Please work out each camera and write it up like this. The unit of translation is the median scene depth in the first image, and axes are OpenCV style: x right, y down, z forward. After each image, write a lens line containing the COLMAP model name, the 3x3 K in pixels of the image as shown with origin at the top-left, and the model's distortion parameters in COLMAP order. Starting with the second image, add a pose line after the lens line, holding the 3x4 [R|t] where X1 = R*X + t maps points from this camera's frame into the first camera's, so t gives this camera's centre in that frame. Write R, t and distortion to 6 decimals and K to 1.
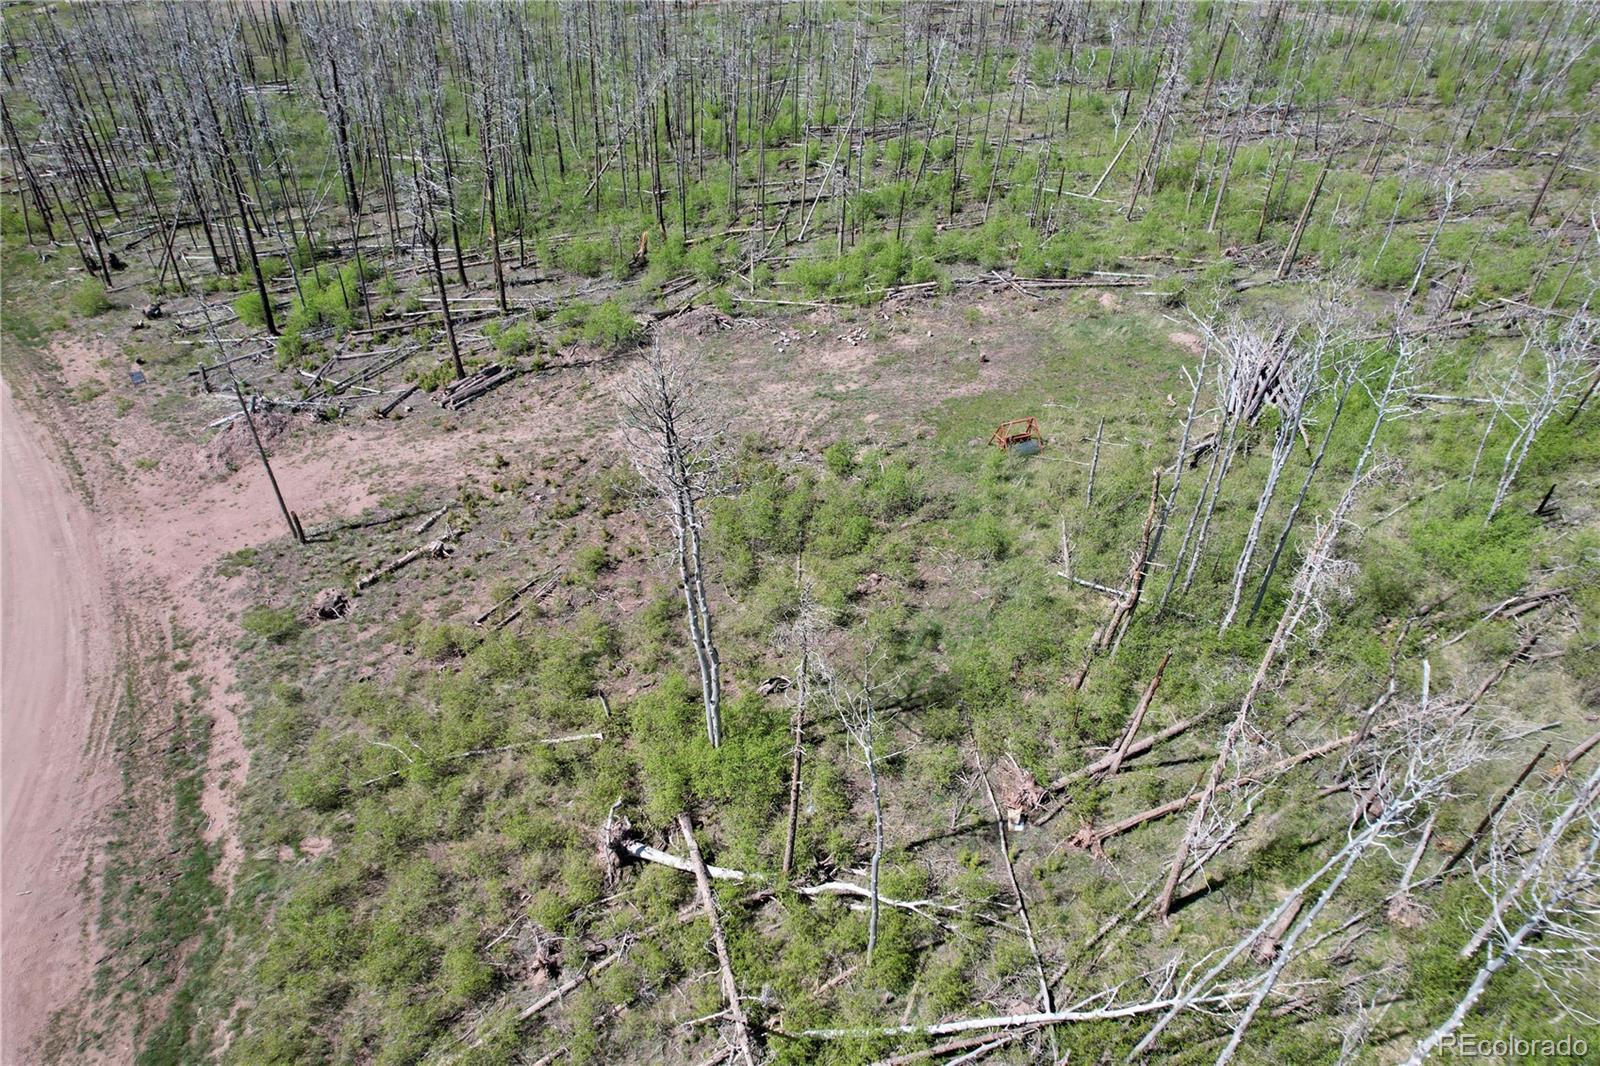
lens RADIAL K [[1027.4, 0, 802.2], [0, 1027.4, 527.0], [0, 0, 1]] dist [-0.086634, 0.081723]
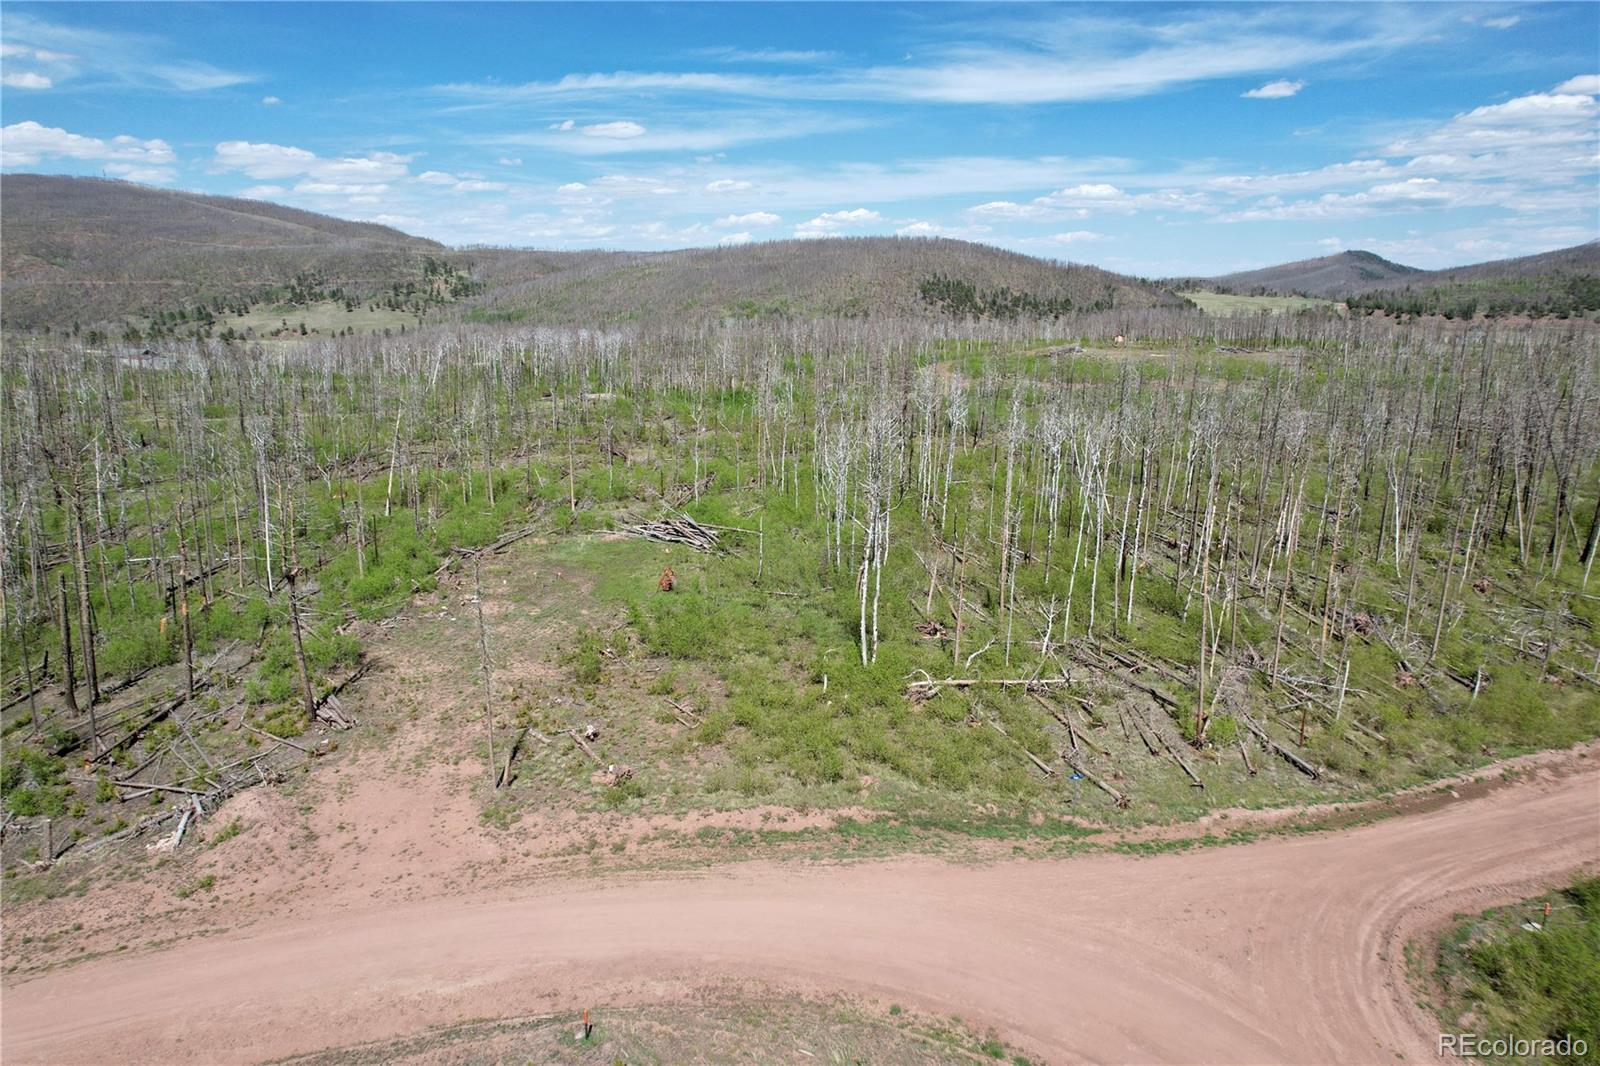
lens RADIAL K [[1027.4, 0, 802.2], [0, 1027.4, 527.0], [0, 0, 1]] dist [-0.086634, 0.081723]
pose [[0.340635, -0.218158, 0.914535, -1.069543], [0.551836, 0.833927, -0.006612, -0.028165], [-0.761213, 0.506925, 0.404452, 0.144556]]
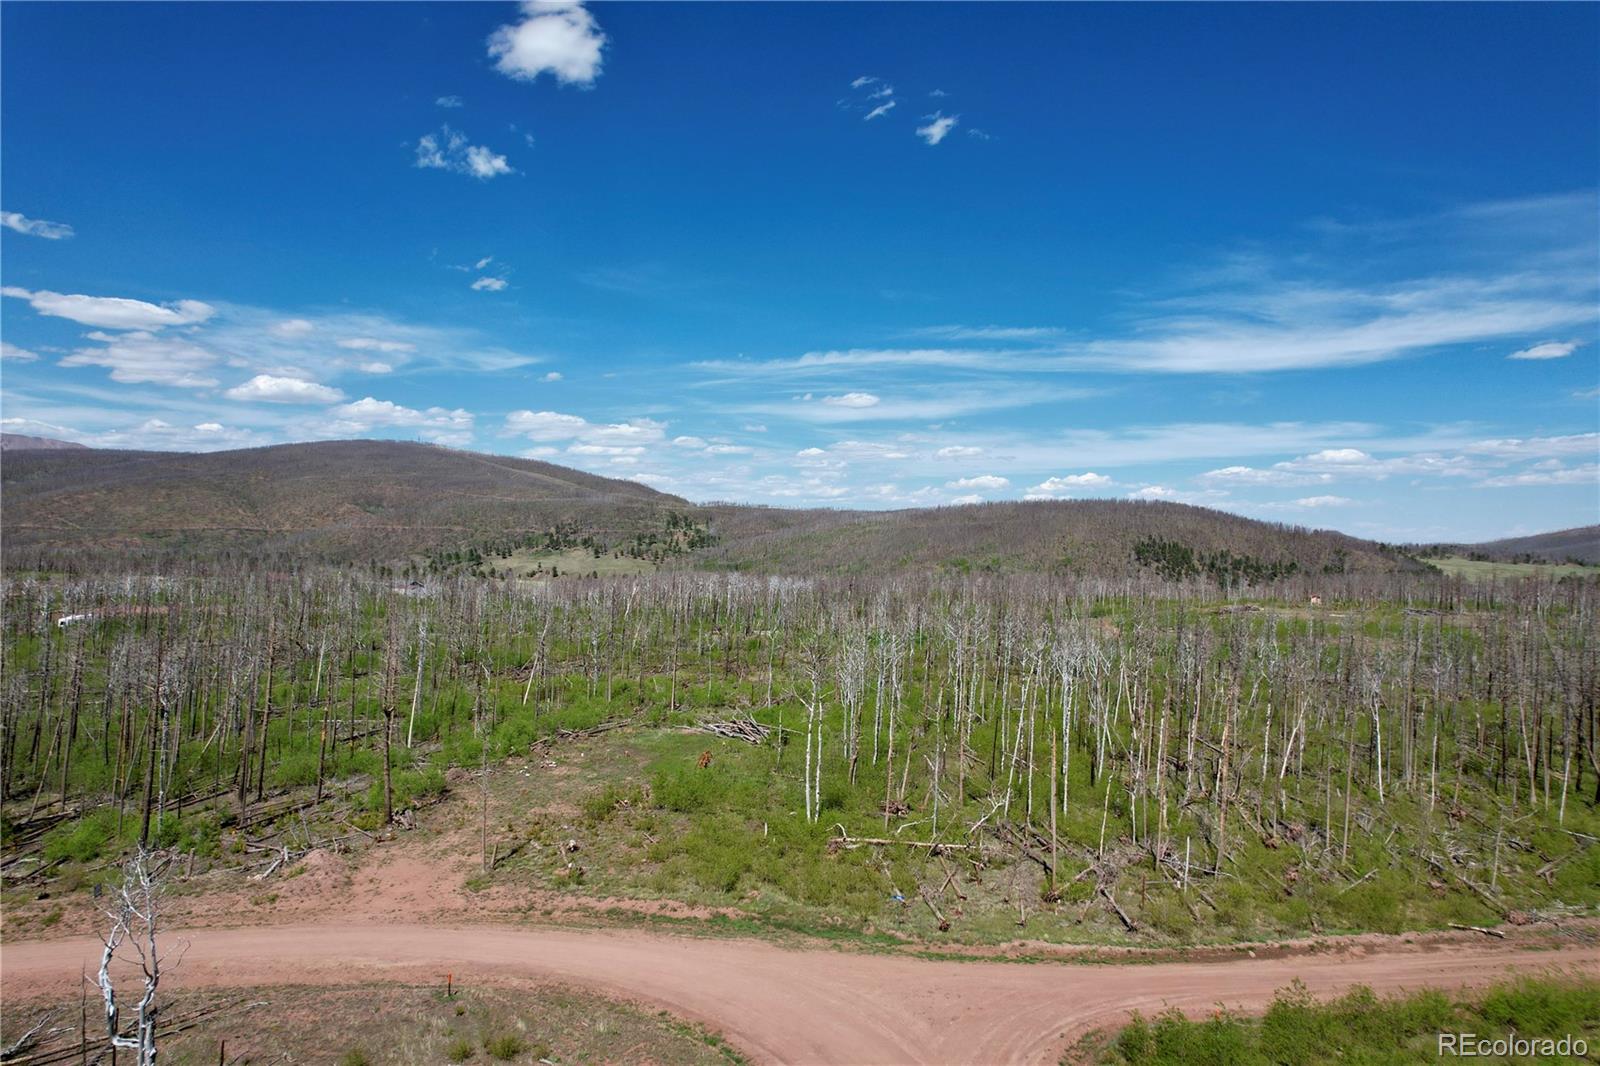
lens RADIAL K [[1027.4, 0, 802.2], [0, 1027.4, 527.0], [0, 0, 1]] dist [-0.086634, 0.081723]
pose [[0.539966, 0.021411, 0.841415, -1.210855], [0.478055, 0.814980, -0.327523, 0.247039], [-0.692748, 0.579094, 0.429825, -0.183356]]
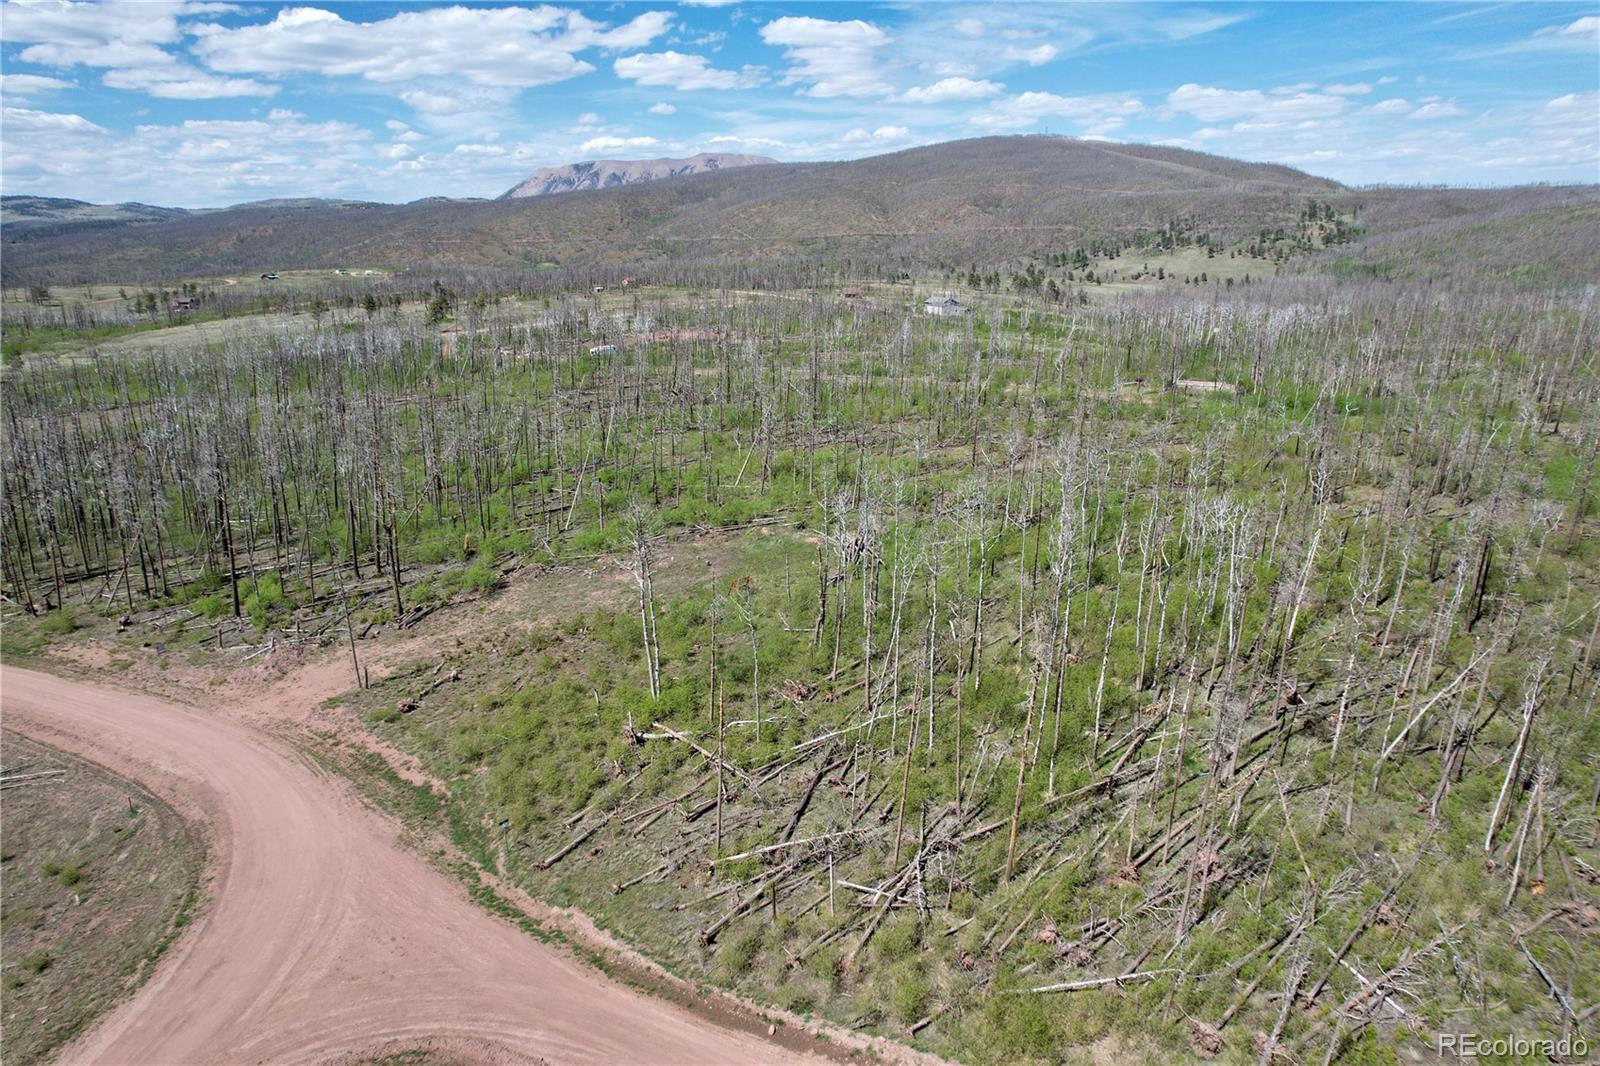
lens RADIAL K [[1027.4, 0, 802.2], [0, 1027.4, 527.0], [0, 0, 1]] dist [-0.086634, 0.081723]
pose [[0.922293, -0.123307, 0.366293, -0.331431], [0.240485, 0.925016, -0.294128, 0.355660], [-0.302559, 0.359360, 0.882790, -0.660400]]
